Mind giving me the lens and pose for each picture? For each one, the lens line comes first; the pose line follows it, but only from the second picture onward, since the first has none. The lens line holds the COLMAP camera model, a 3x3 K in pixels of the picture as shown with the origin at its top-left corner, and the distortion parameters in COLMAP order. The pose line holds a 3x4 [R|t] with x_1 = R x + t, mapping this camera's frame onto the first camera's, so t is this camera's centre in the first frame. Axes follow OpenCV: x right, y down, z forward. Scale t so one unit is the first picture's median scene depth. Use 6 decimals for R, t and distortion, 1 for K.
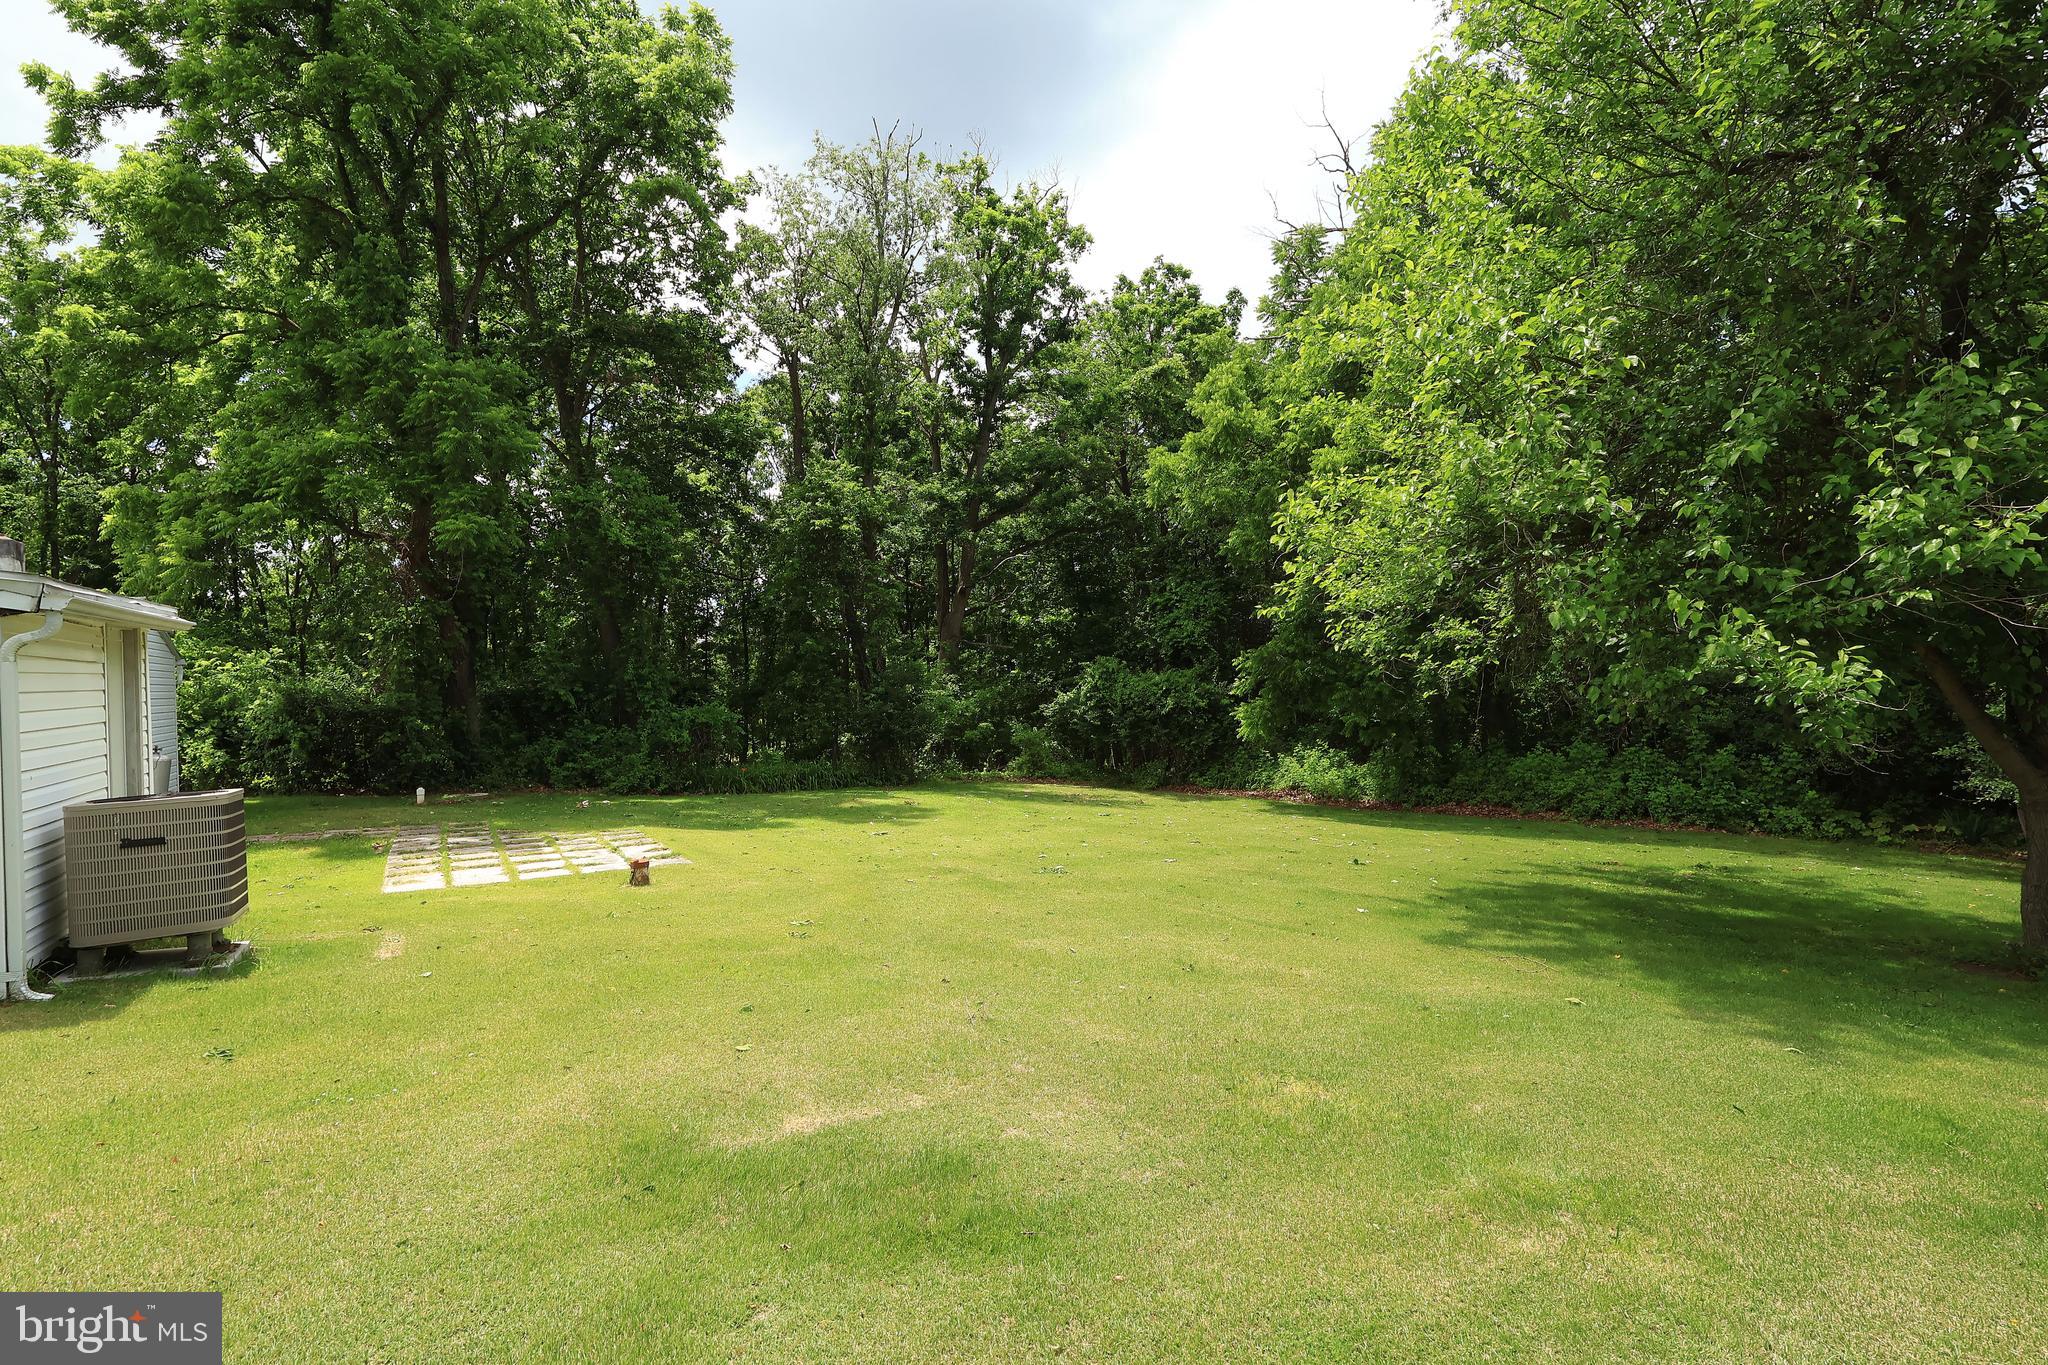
lens RADIAL K [[956.4, 0, 1016.3], [0, 956.4, 682.9], [0, 0, 1]] dist [-0.005461, 0.000022]
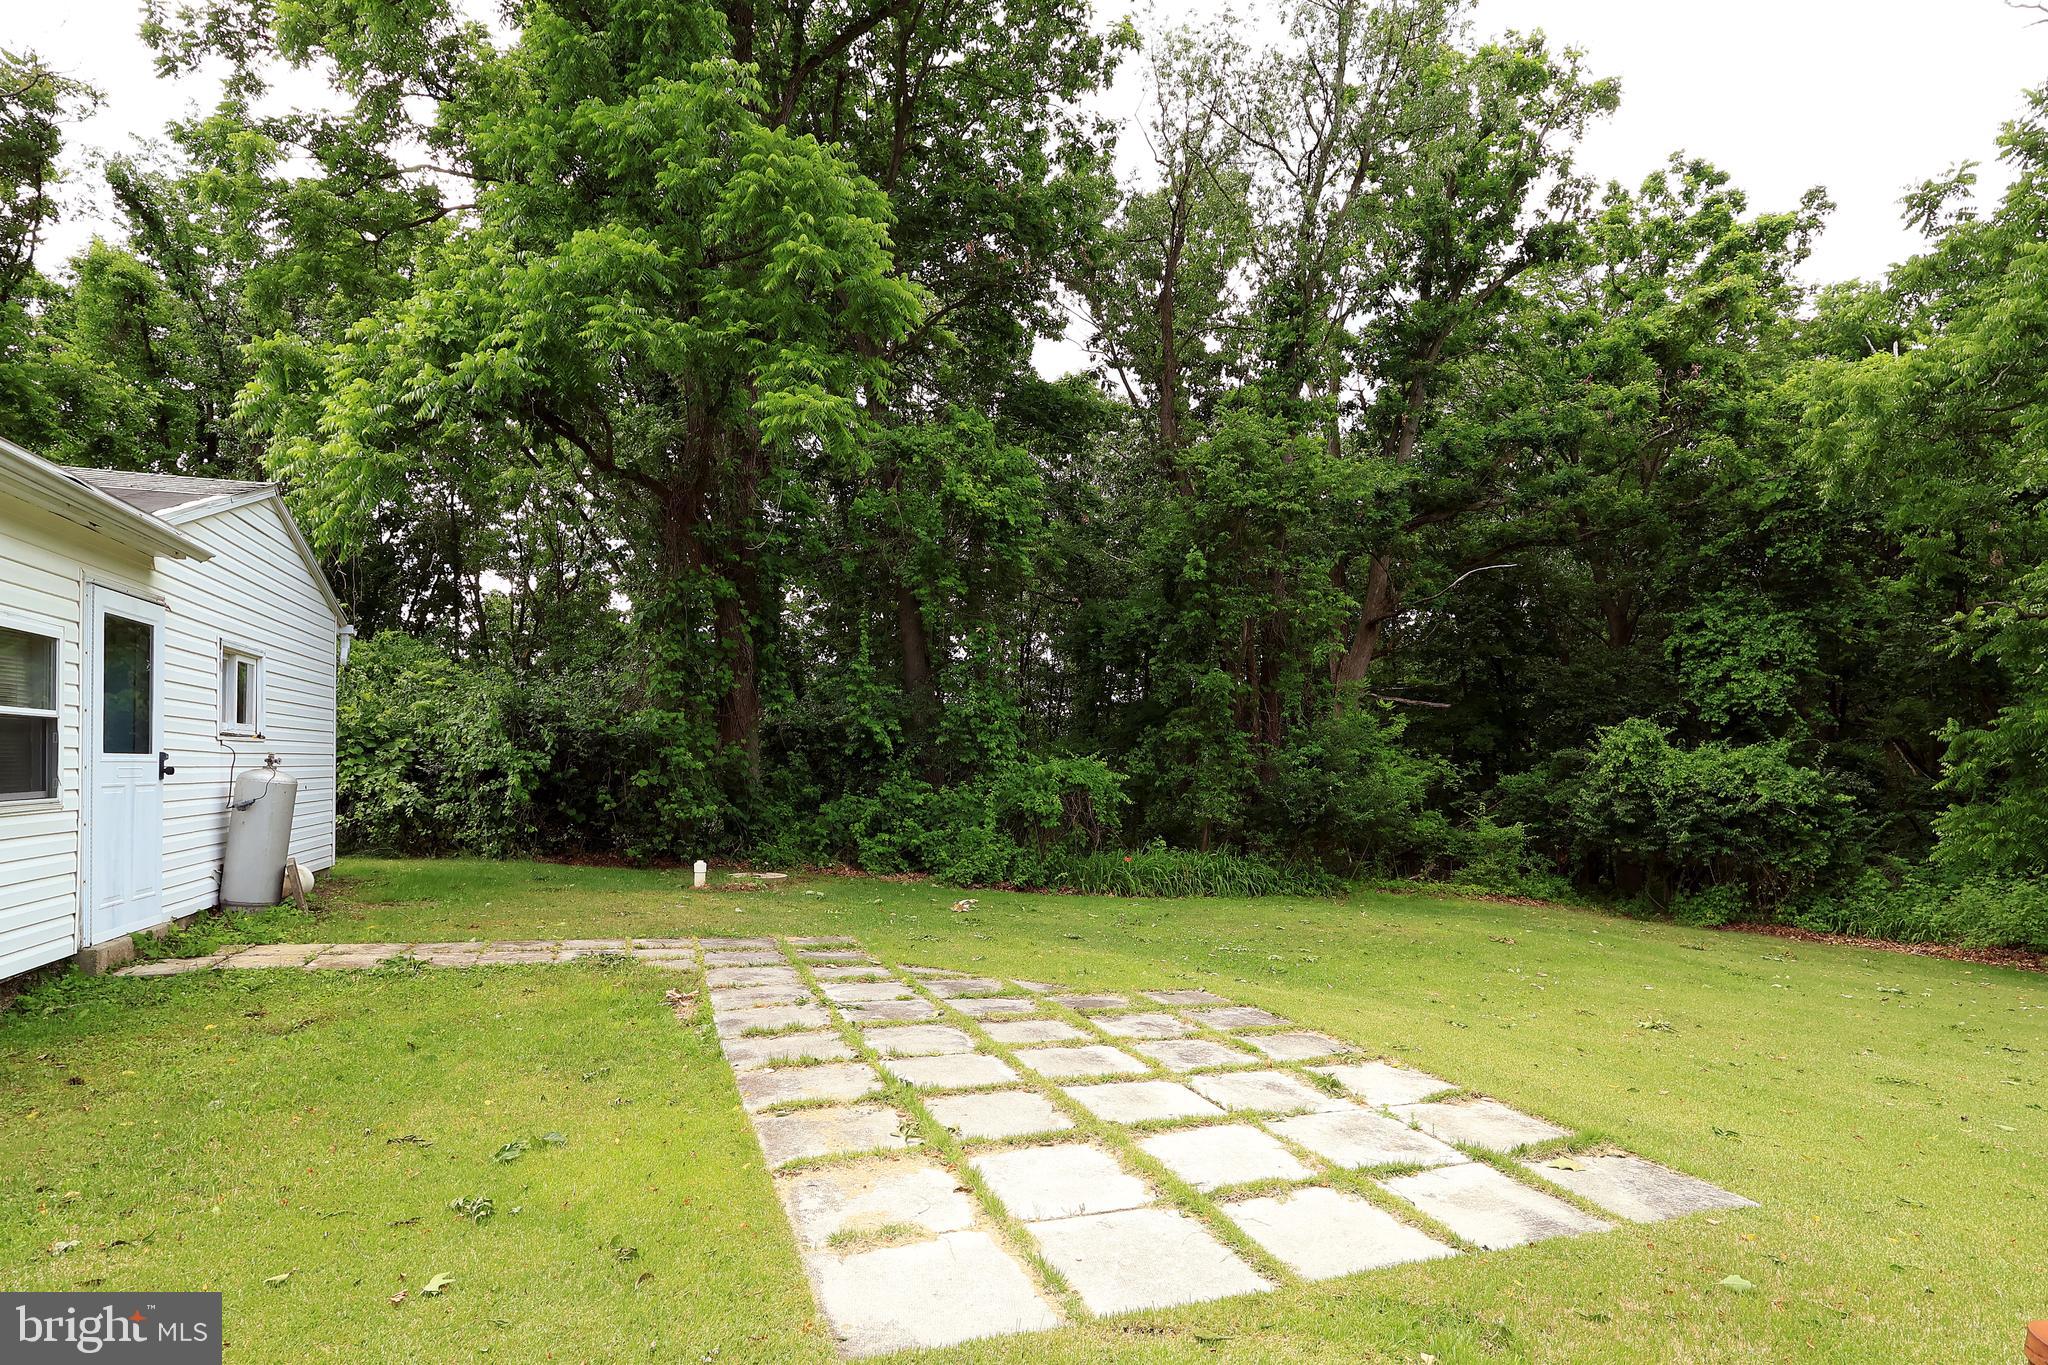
lens RADIAL K [[959.0, 0, 1023.2], [0, 959.0, 777.2], [0, 0, 1]] dist [-0.007481, -0.000326]
pose [[0.987869, 0.050137, -0.146976, -0.275846], [-0.049771, 0.998742, 0.006165, 0.035412], [0.147100, 0.001225, 0.989121, 0.353174]]
